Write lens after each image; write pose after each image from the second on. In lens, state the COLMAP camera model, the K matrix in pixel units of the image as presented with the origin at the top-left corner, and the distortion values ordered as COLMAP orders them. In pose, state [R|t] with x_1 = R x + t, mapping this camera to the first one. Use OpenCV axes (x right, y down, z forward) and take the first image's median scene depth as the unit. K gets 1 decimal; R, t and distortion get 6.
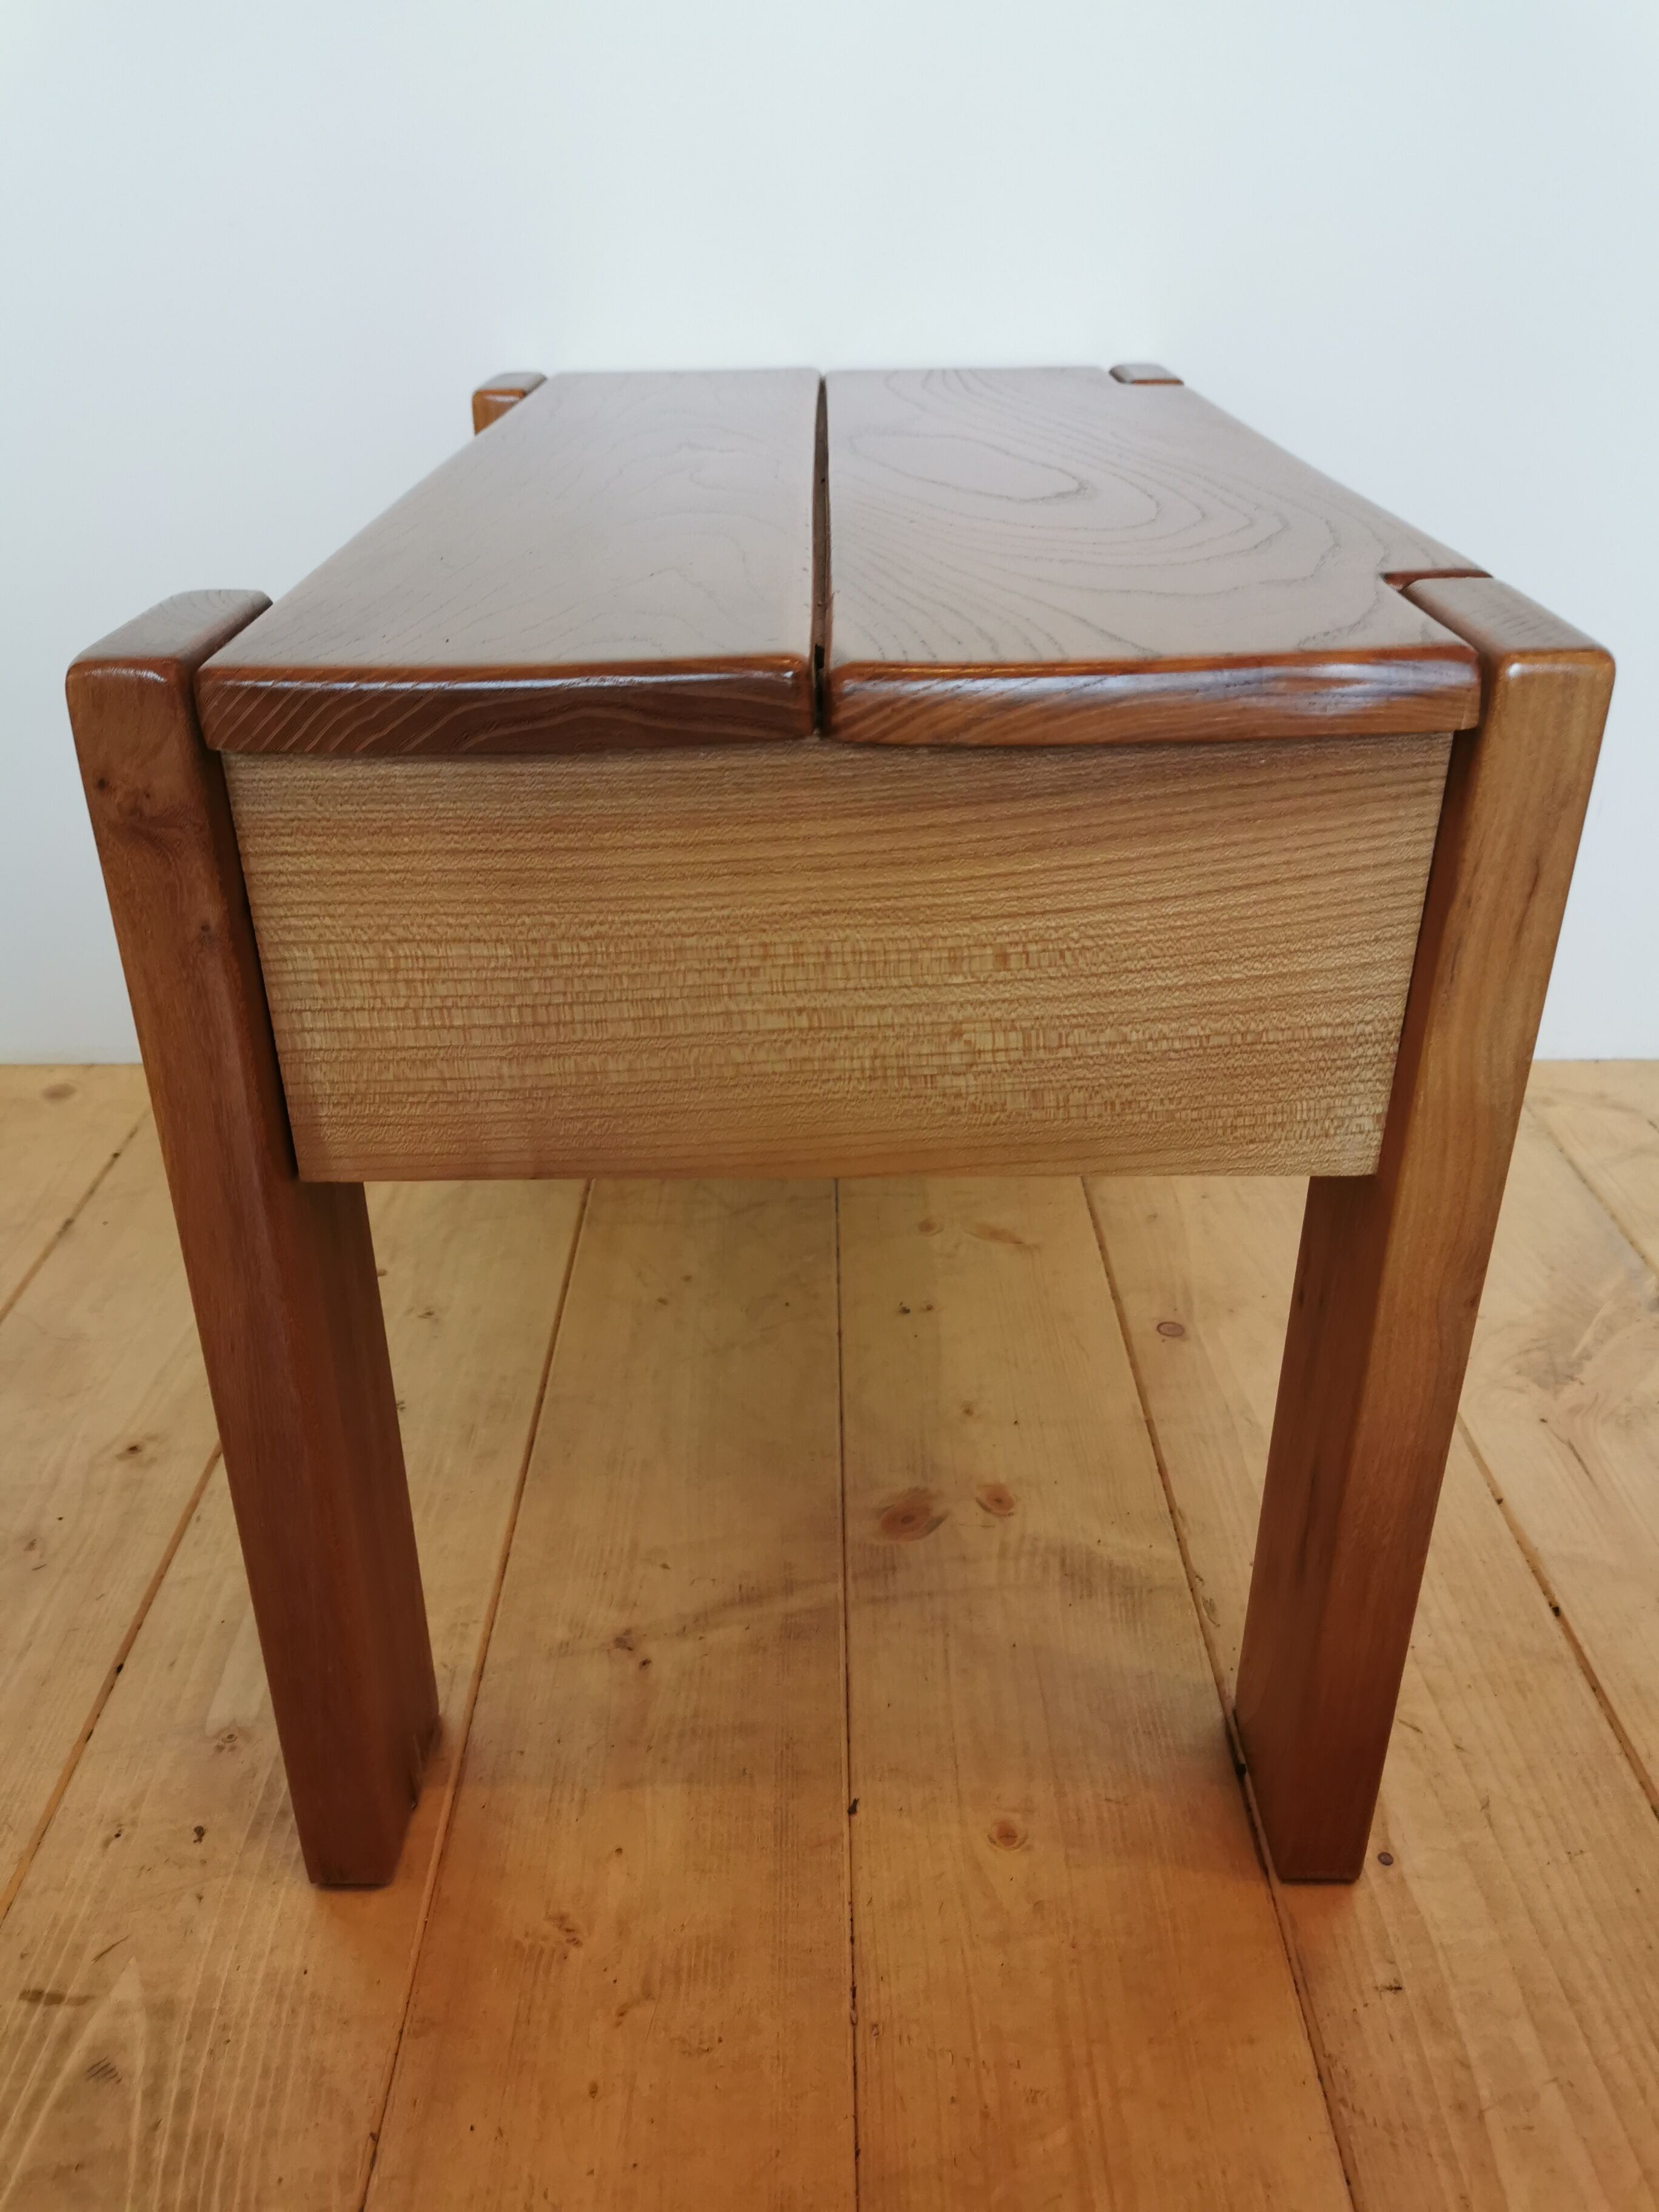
lens RADIAL K [[1732.7, 0, 824.4], [0, 1732.7, 1077.7], [0, 0, 1]] dist [0.037452, -0.015128]
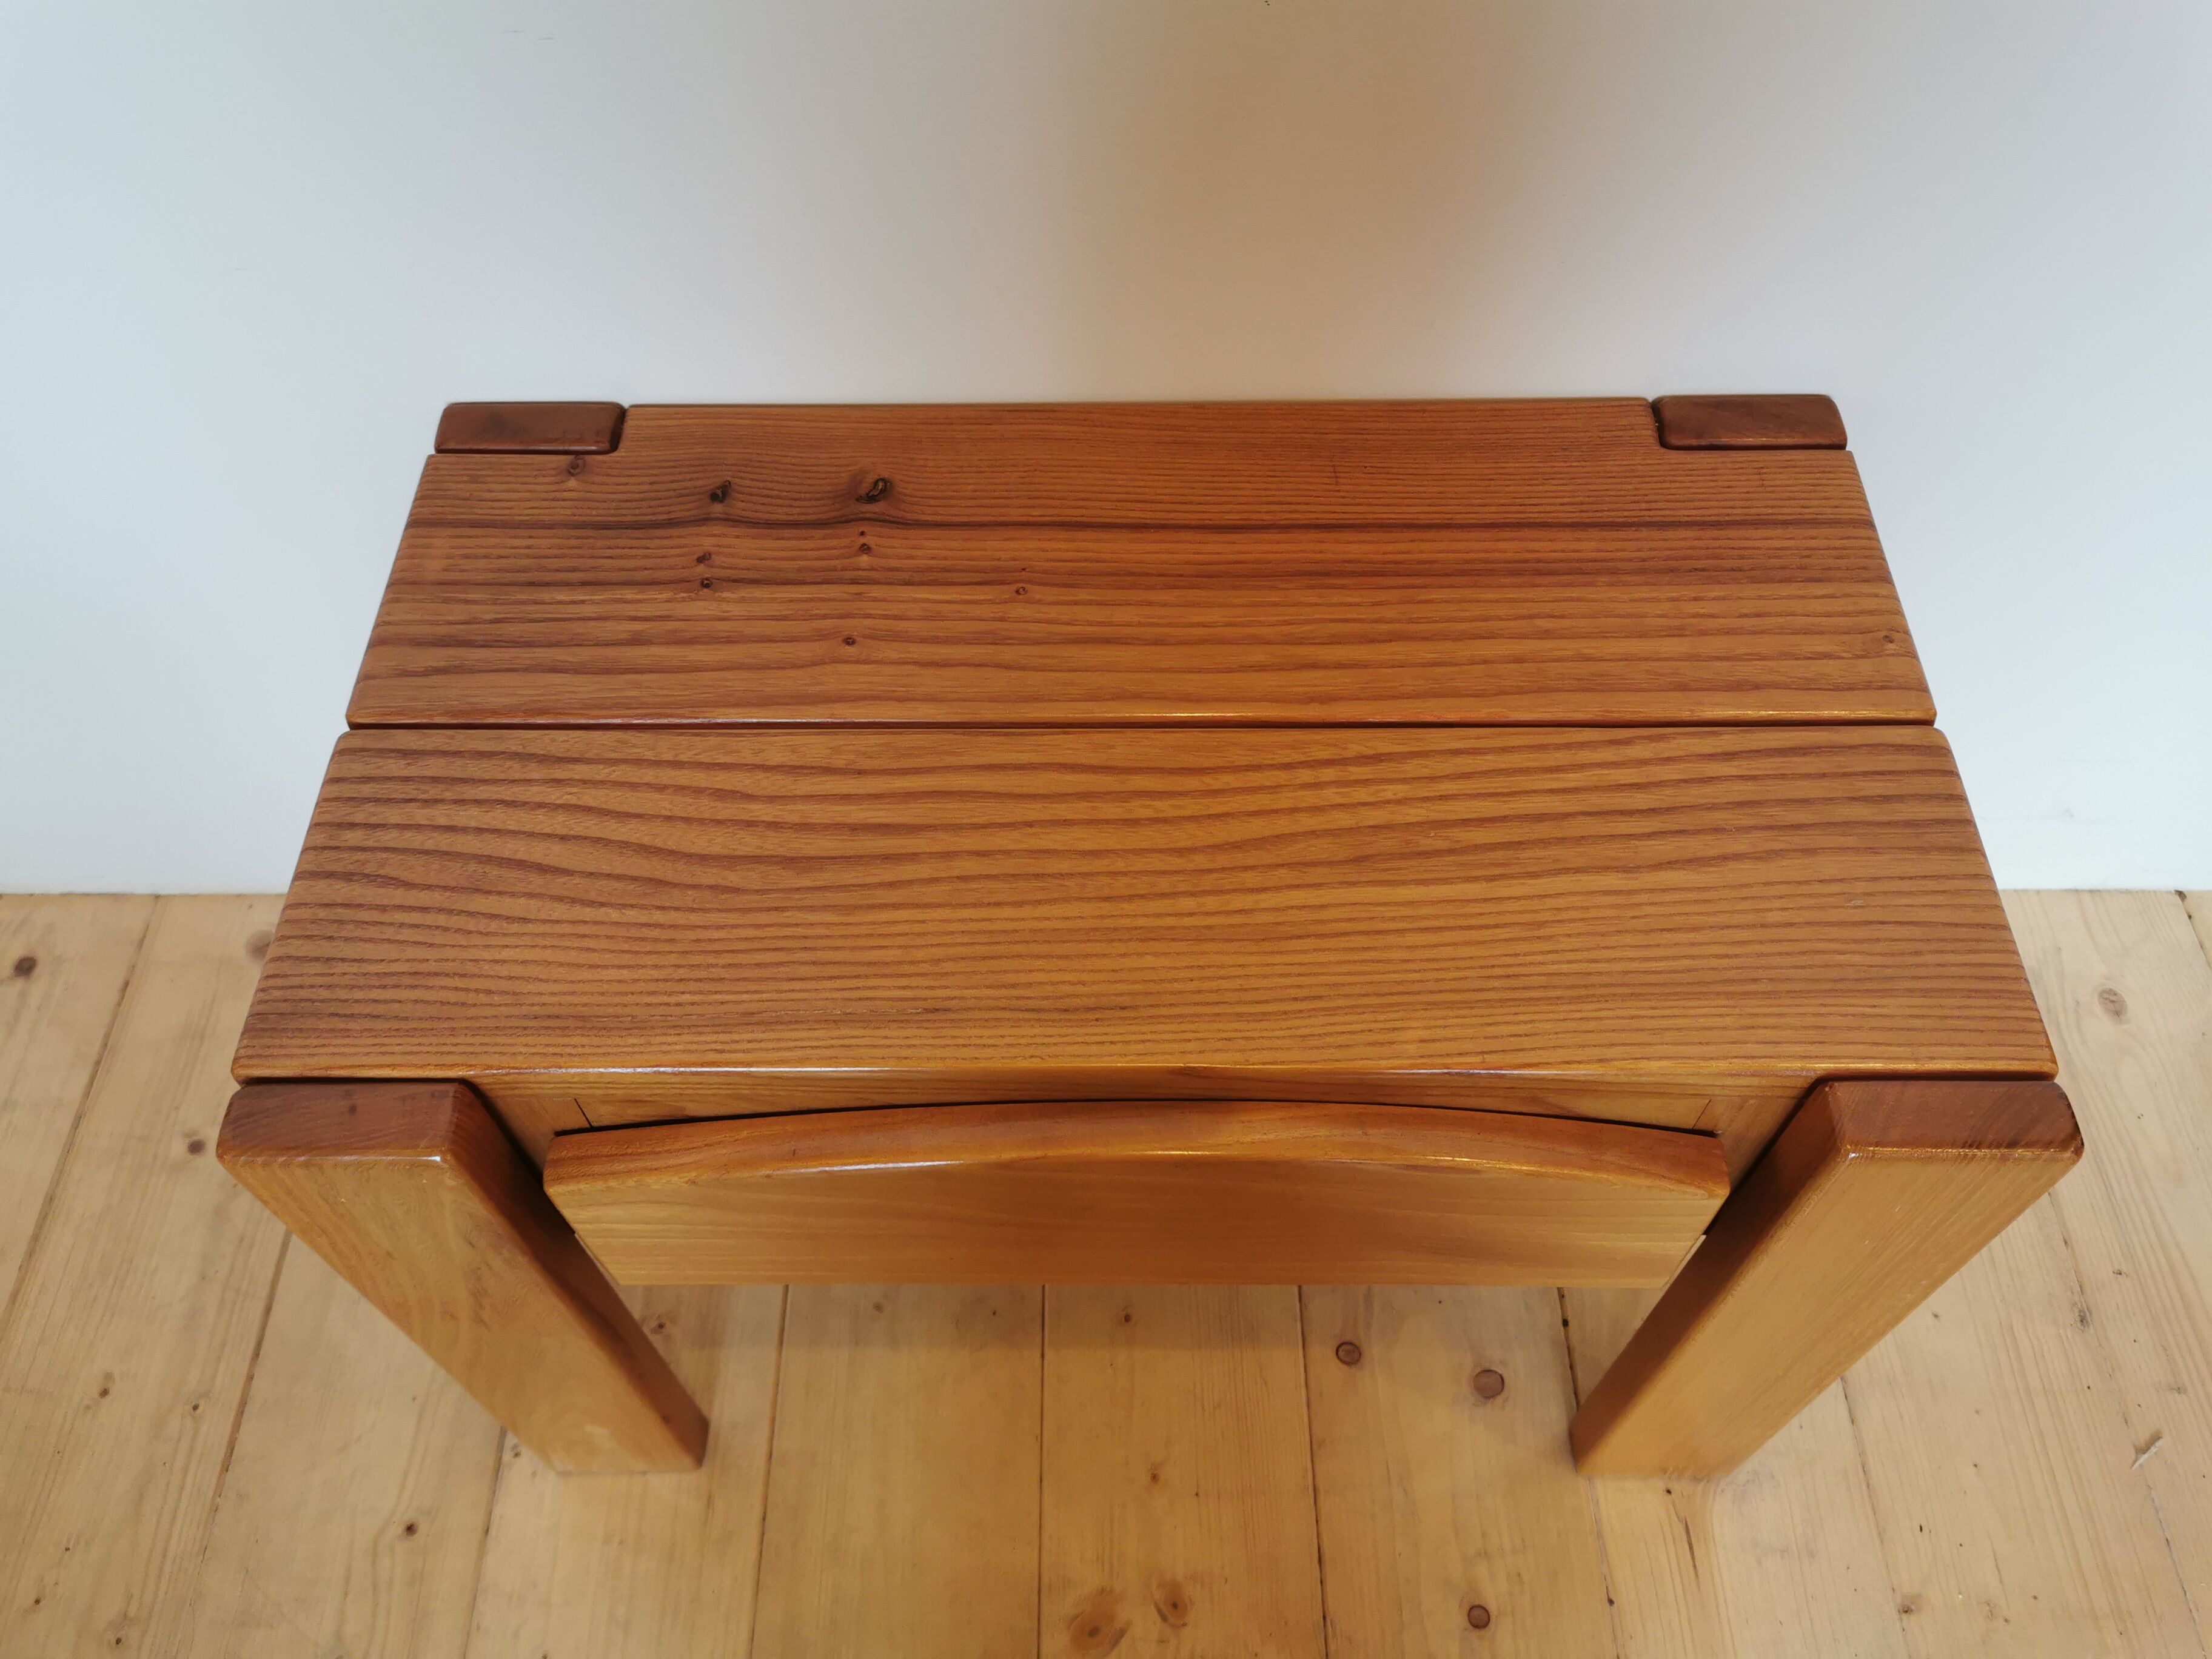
lens RADIAL K [[1715.1, 0, 1109.4], [0, 1715.1, 833.4], [0, 0, 1]] dist [0.038435, -0.019673]
pose [[0.999992, -0.004096, -0.000265, 0.064793], [0.003724, 0.878187, 0.478304, -0.811500], [-0.001726, -0.478301, 0.878194, 0.265234]]
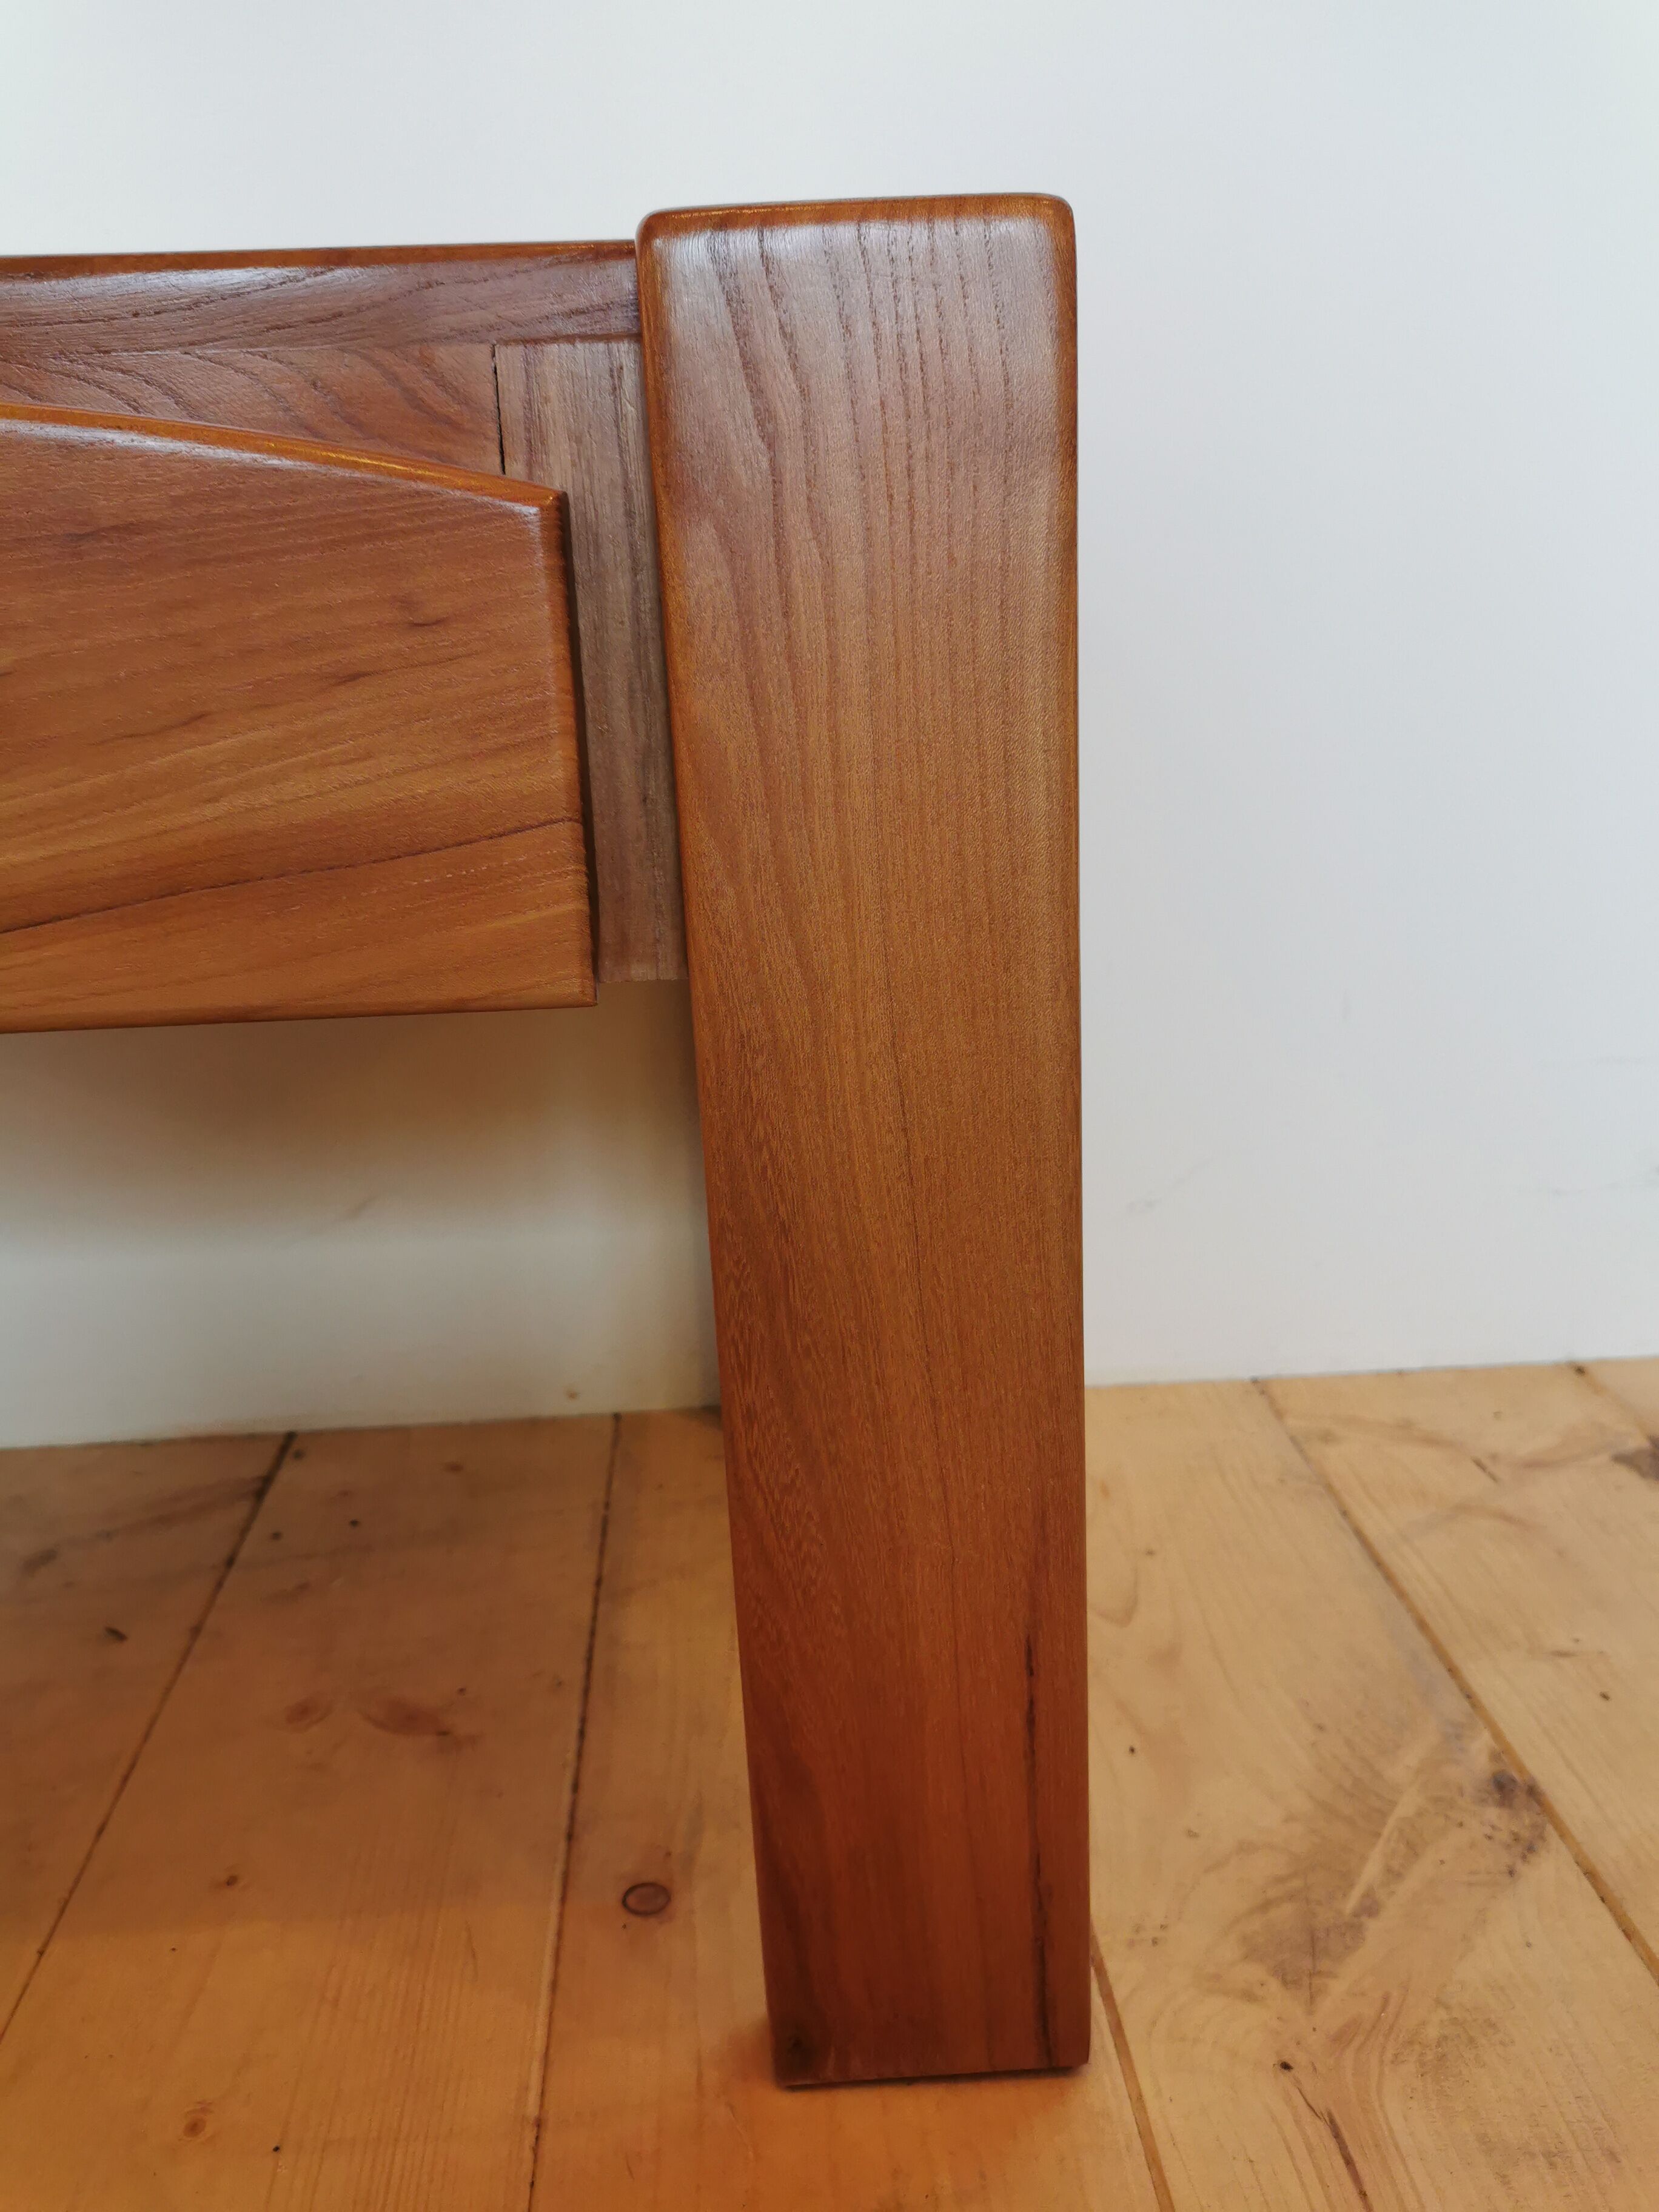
lens RADIAL K [[1744.2, 0, 828.2], [0, 1744.2, 1097.4], [0, 0, 1]] dist [0.027680, -0.011853]
pose [[0.997800, -0.044935, 0.048744, 0.300669], [0.053245, 0.981224, -0.185375, -0.000302], [-0.039499, 0.187563, 0.981458, 0.492289]]
